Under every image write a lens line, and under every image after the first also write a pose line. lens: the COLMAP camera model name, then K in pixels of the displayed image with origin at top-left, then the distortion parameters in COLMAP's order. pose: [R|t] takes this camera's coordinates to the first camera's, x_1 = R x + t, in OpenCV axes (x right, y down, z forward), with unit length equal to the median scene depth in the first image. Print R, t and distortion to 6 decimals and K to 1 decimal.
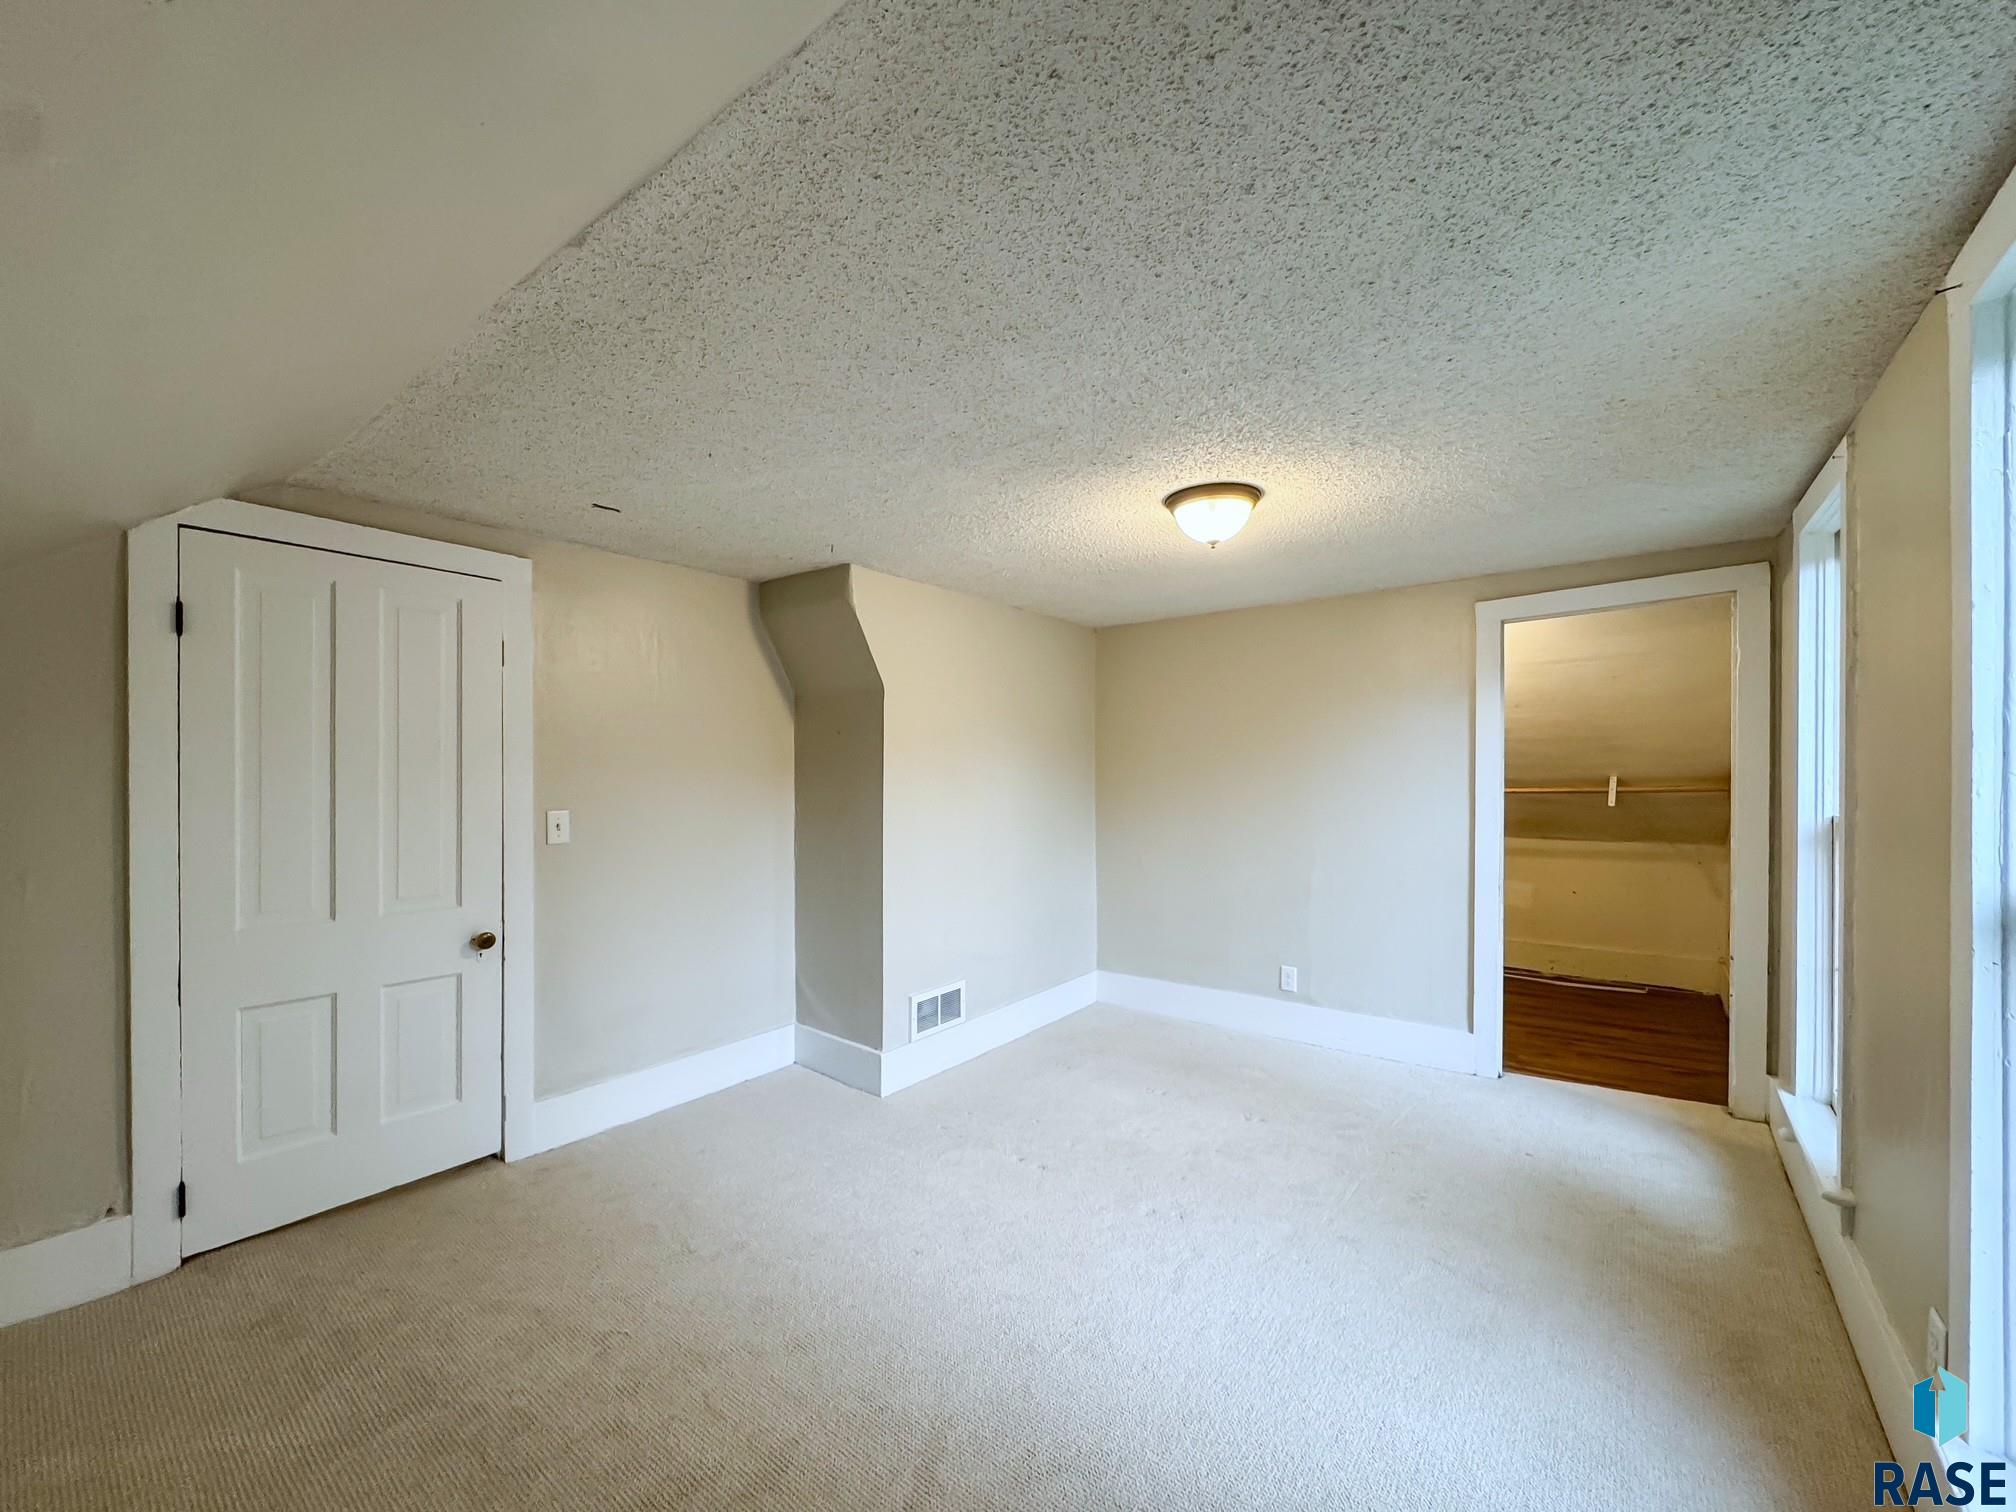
lens RADIAL K [[809.5, 0, 1005.5], [0, 809.5, 765.2], [0, 0, 1]] dist [0.000259, -0.000105]
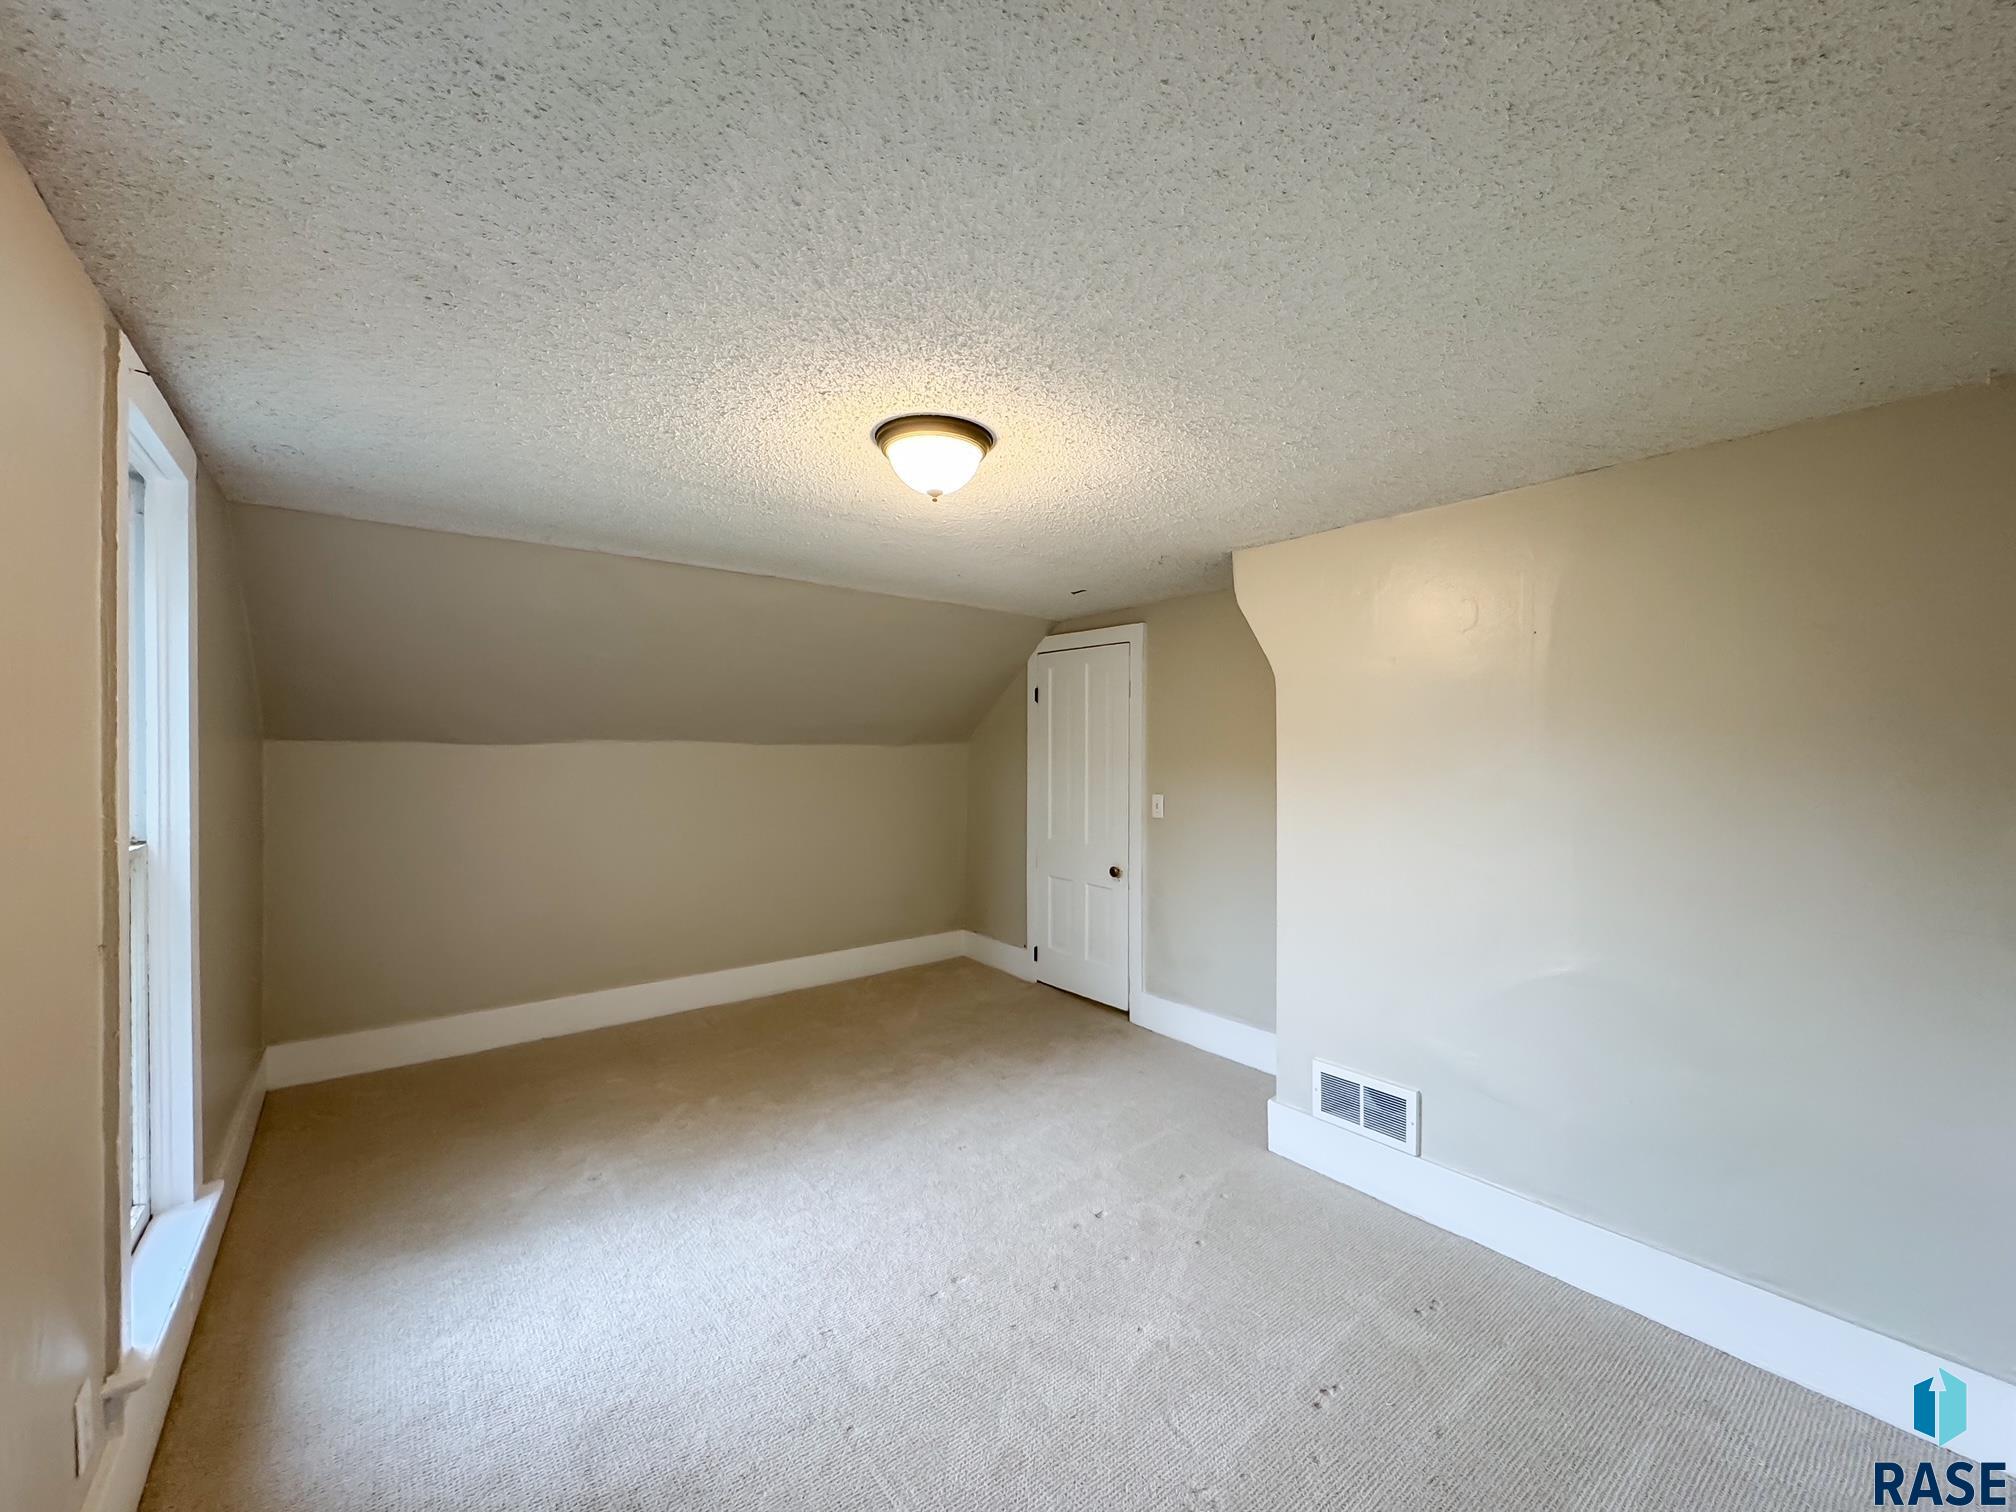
lens RADIAL K [[807.9, 0, 1008.0], [0, 807.9, 756.0], [0, 0, 1]] dist [0.000286, 0.000003]
pose [[-0.233447, 0.011108, -0.972306, 0.902922], [-0.000604, 0.999933, 0.011569, -0.029091], [0.972369, 0.003288, -0.233425, 1.105068]]
